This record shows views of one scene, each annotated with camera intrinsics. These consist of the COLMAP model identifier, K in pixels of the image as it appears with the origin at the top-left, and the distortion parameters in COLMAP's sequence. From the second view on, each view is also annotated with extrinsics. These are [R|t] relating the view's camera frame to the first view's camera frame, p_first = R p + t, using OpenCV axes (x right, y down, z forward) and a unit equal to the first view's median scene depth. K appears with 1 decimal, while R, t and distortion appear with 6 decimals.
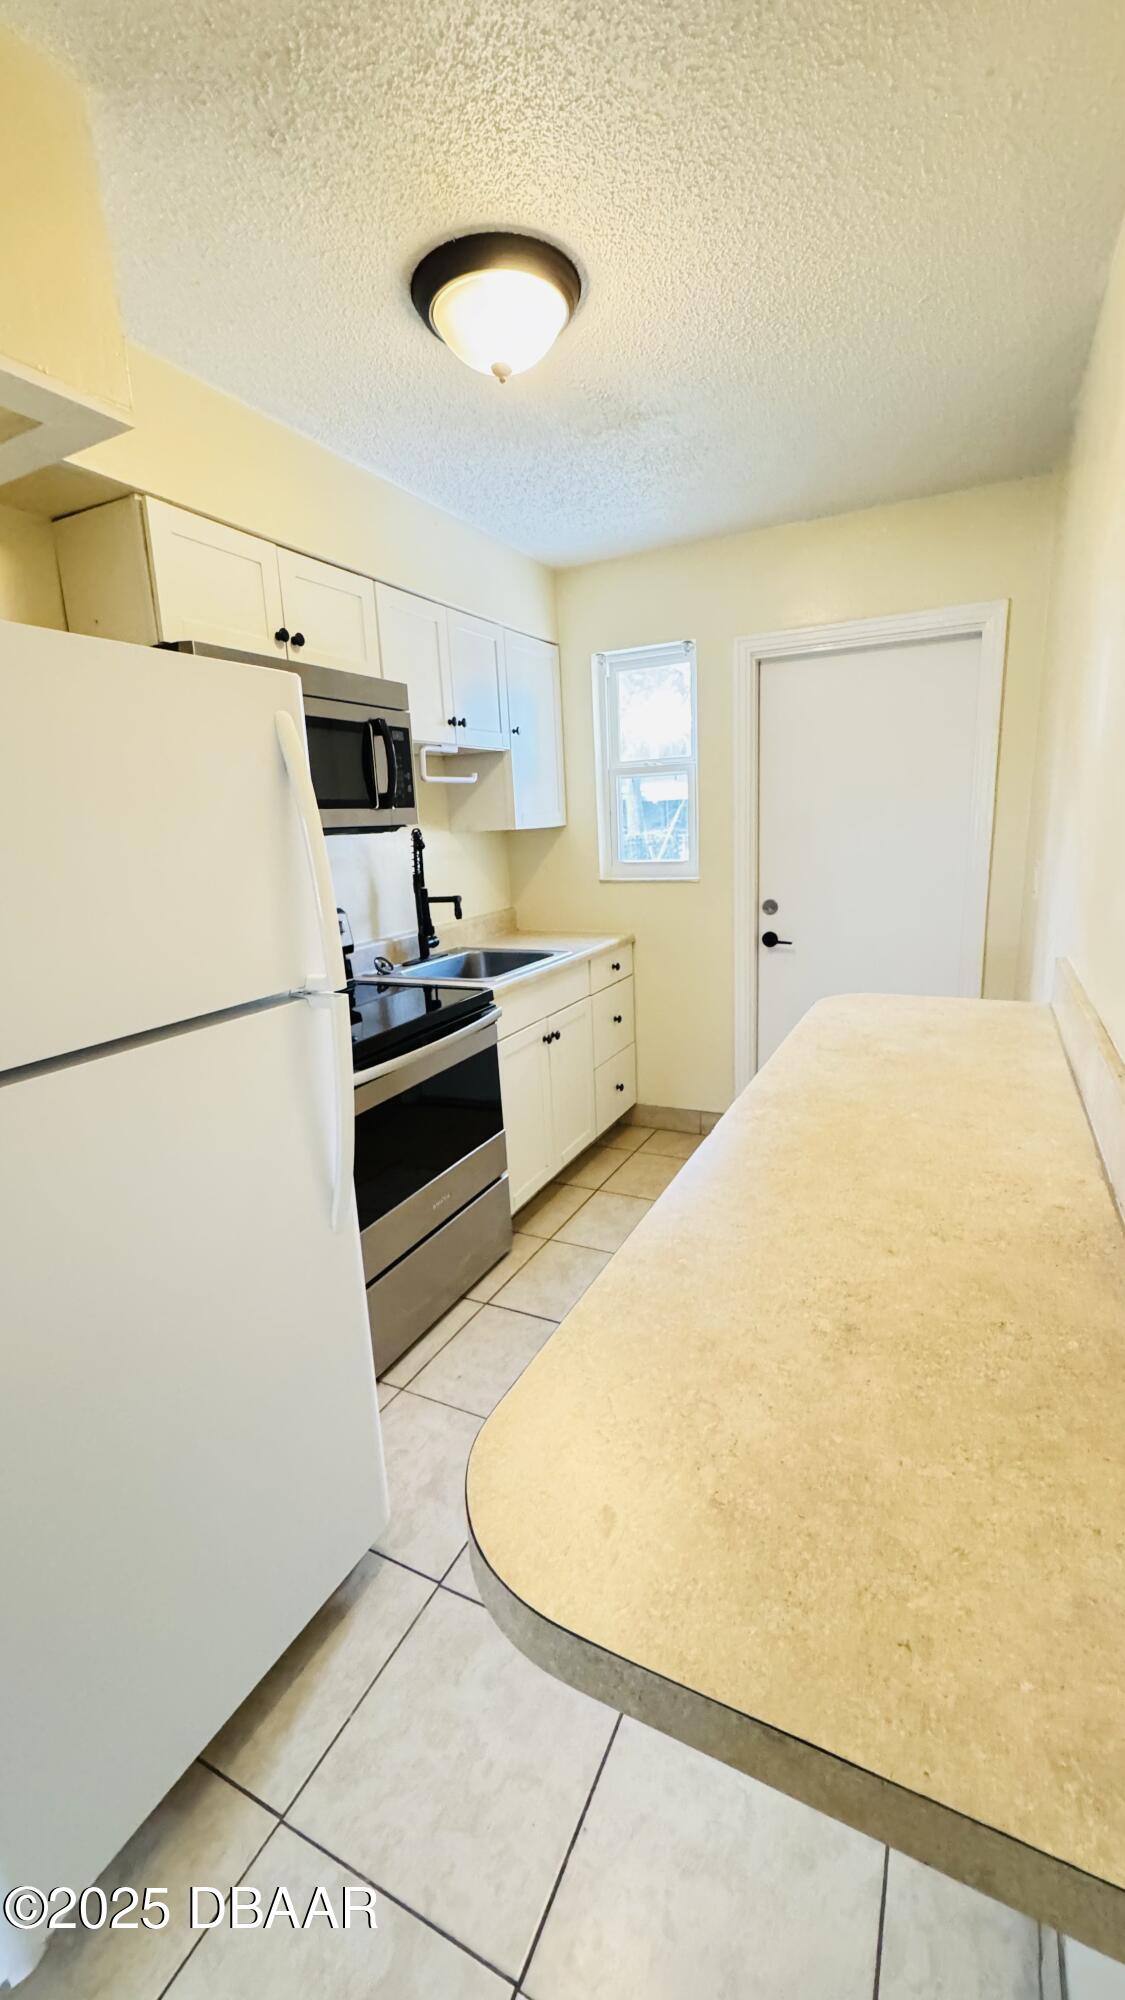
lens RADIAL K [[797.5, 0, 562.5], [0, 797.5, 1000.0], [0, 0, 1]] dist [-0.000845, -0.000581]
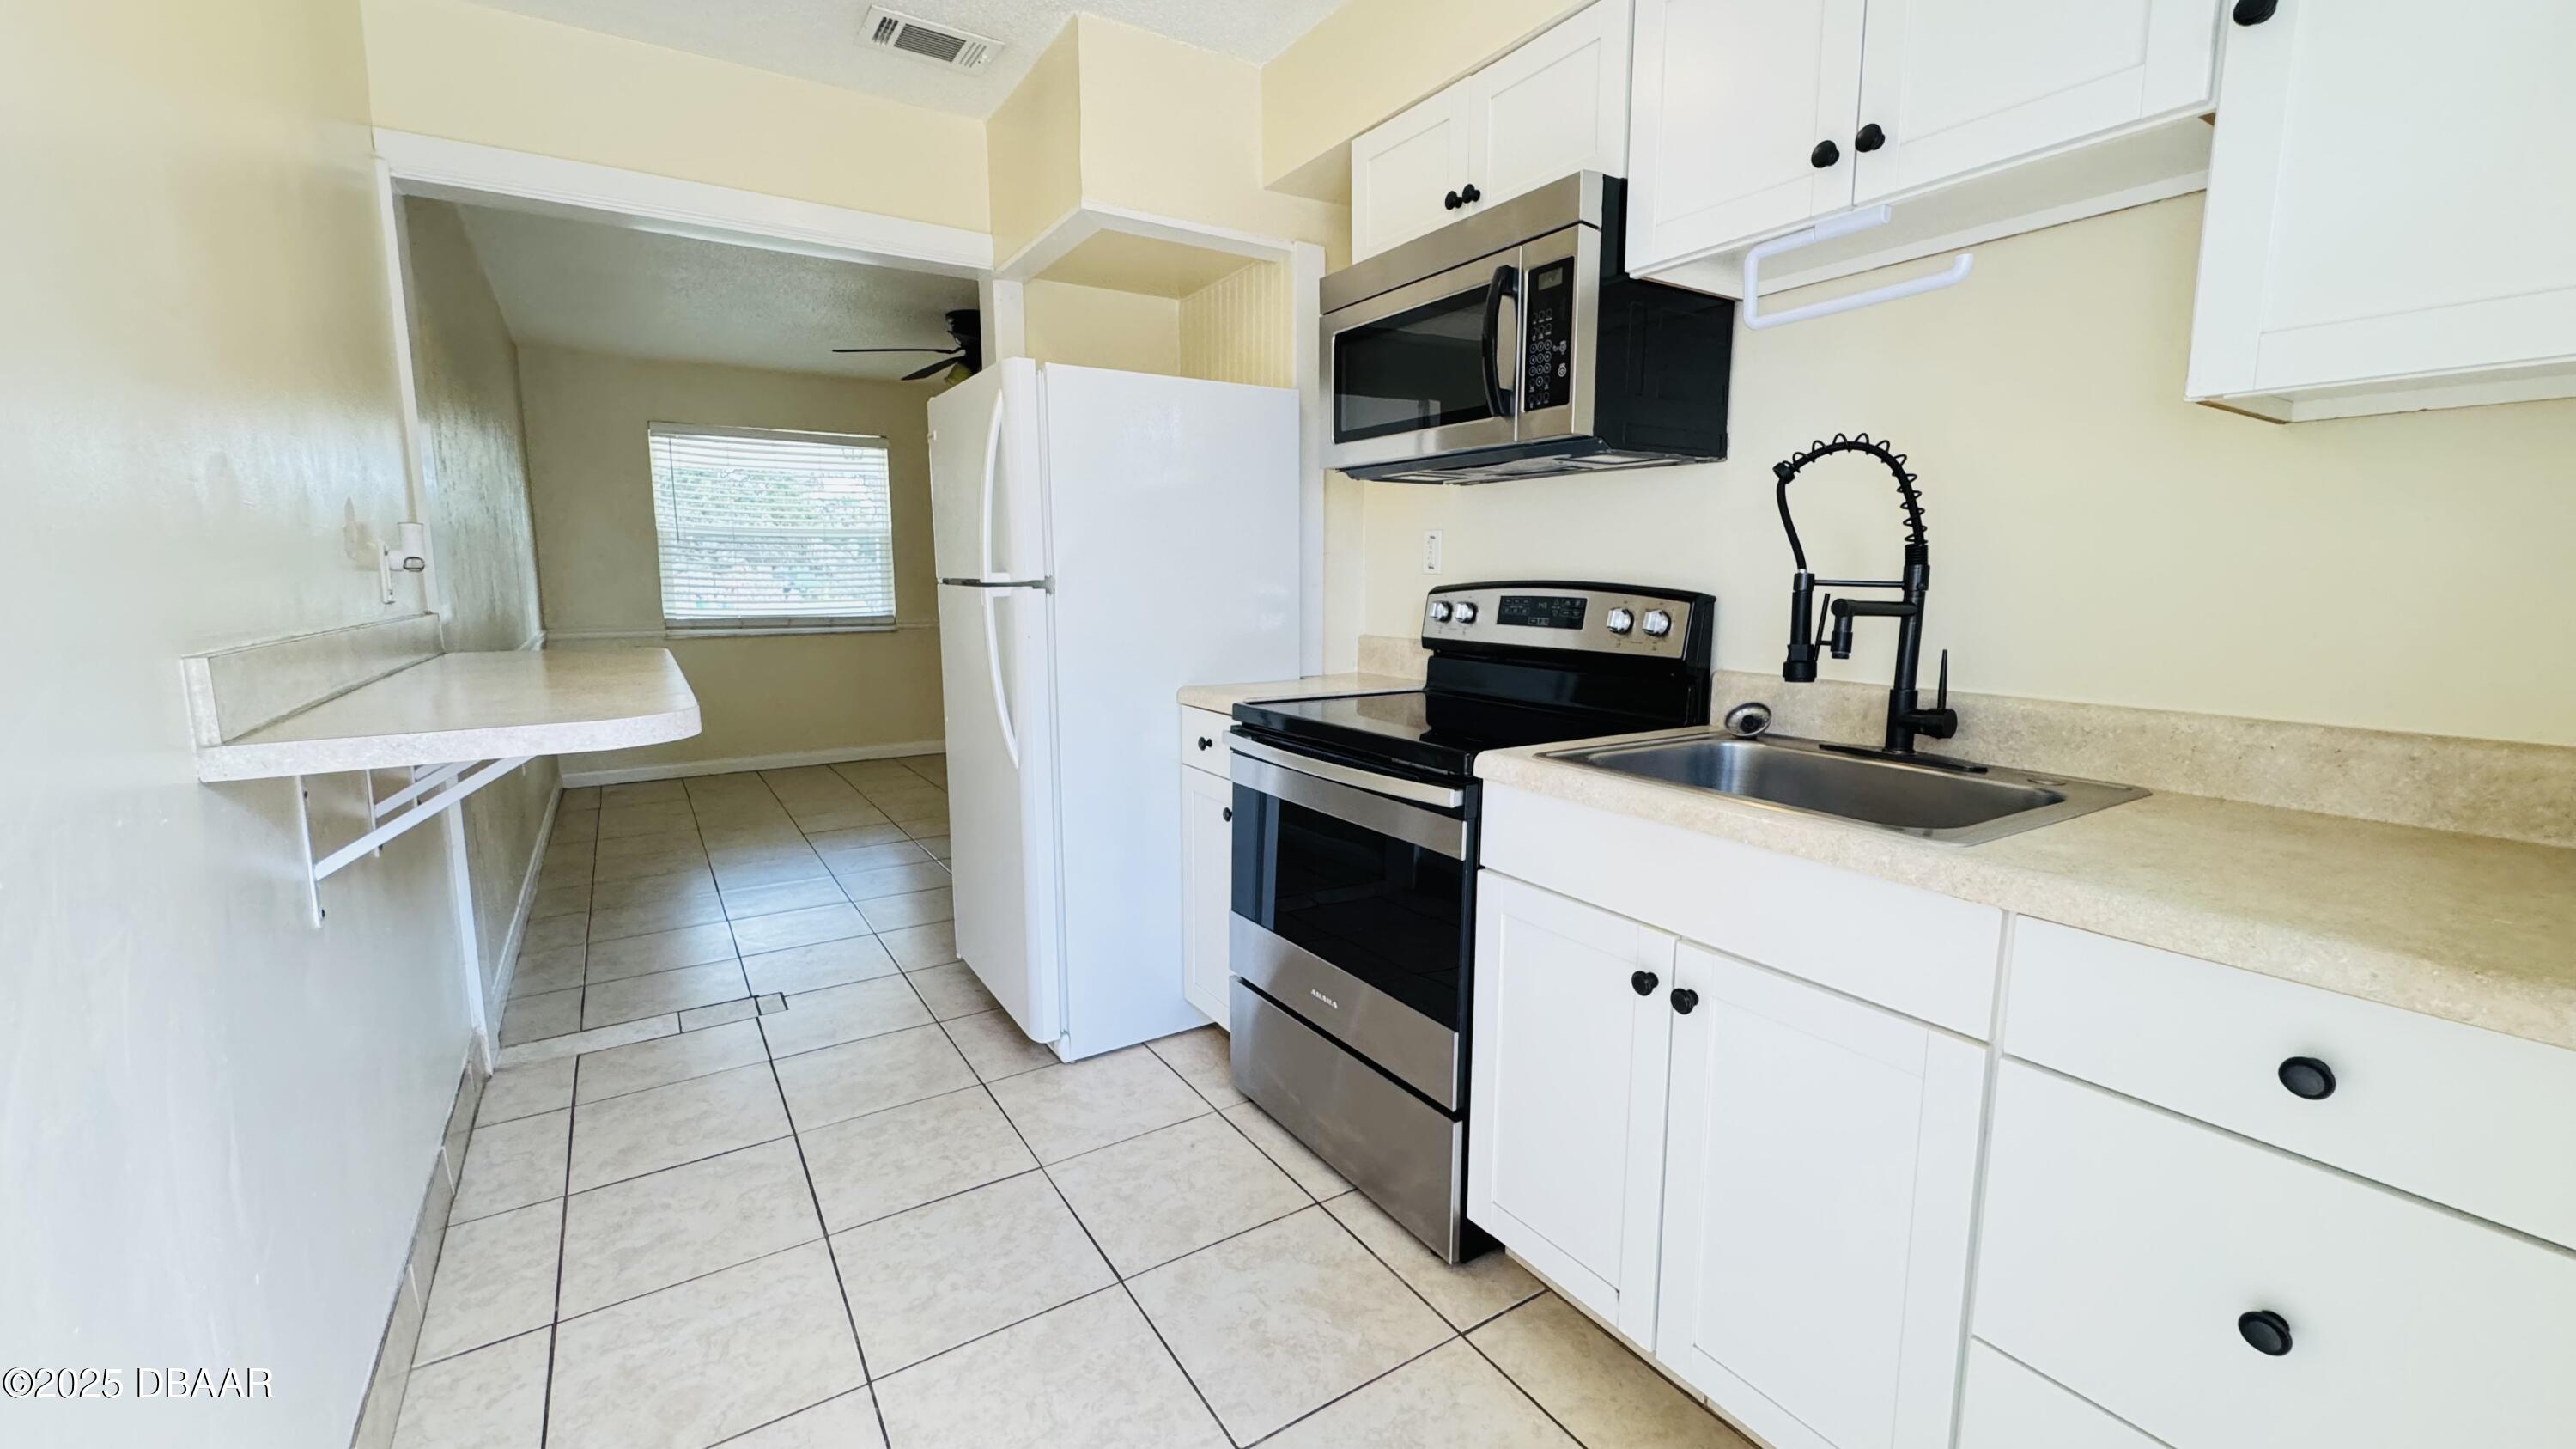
lens RADIAL K [[1027.4, 0, 1286.8], [0, 1027.4, 717.1], [0, 0, 1]] dist [-0.000845, -0.000581]
pose [[-0.505604, 0.169562, -0.845939, 0.562358], [-0.169771, 0.941774, 0.290241, -0.223183], [0.845897, 0.290363, -0.447378, 1.279443]]
